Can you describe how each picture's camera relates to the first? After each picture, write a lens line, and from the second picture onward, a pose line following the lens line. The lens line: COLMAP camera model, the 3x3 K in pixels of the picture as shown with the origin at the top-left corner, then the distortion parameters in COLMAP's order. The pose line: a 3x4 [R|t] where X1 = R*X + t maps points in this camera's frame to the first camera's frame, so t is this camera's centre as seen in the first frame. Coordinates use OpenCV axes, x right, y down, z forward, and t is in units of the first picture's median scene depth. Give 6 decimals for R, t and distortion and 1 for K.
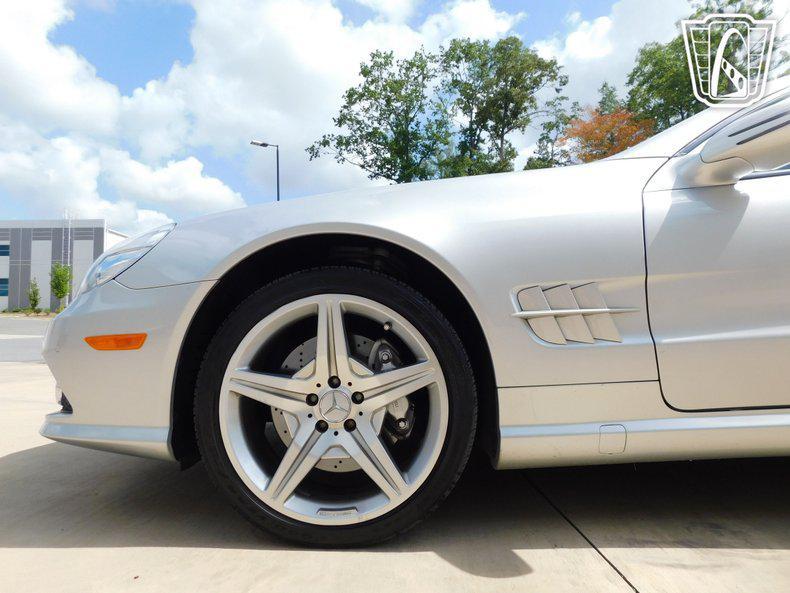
lens RADIAL K [[520.1, 0, 392.2], [0, 520.1, 294.3], [0, 0, 1]] dist [-0.072562, 0.054572]
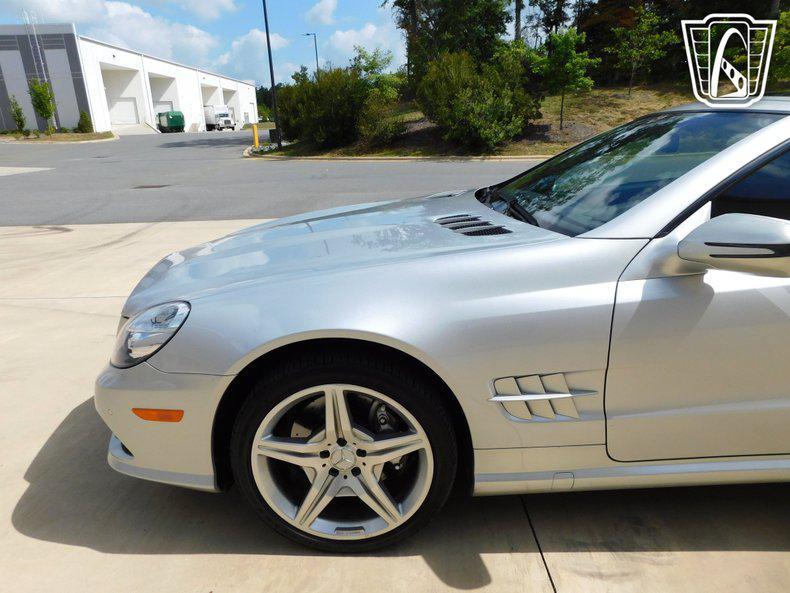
lens RADIAL K [[520.1, 0, 389.1], [0, 520.1, 292.2], [0, 0, 1]] dist [-0.072562, 0.054572]
pose [[0.999702, -0.018269, -0.016195, 0.000958], [0.022879, 0.932566, 0.360275, -0.020677], [0.008521, -0.360538, 0.932706, -0.000650]]
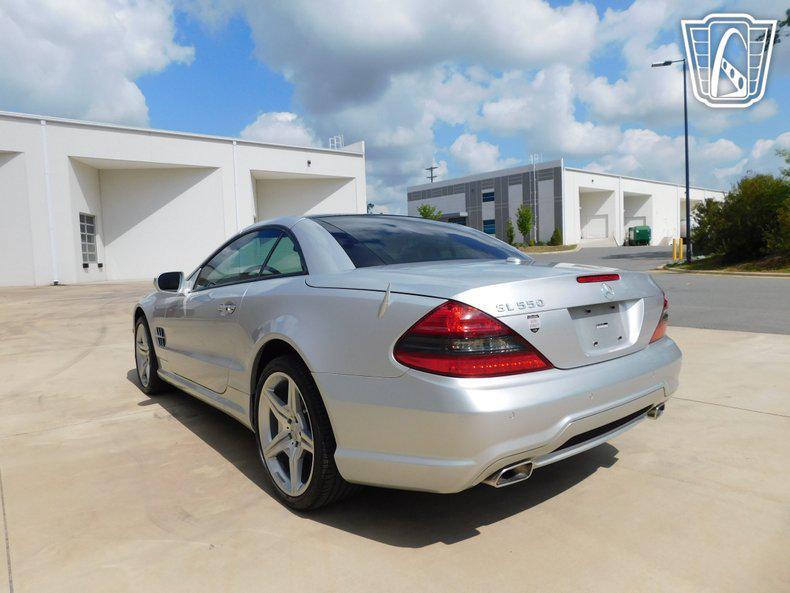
lens RADIAL K [[520.1, 0, 392.0], [0, 520.1, 297.6], [0, 0, 1]] dist [-0.072562, 0.054572]
pose [[0.621031, 0.046931, -0.782380, 0.124163], [0.075144, 0.990043, 0.119034, -0.015962], [0.780176, -0.132715, 0.611320, 0.006637]]
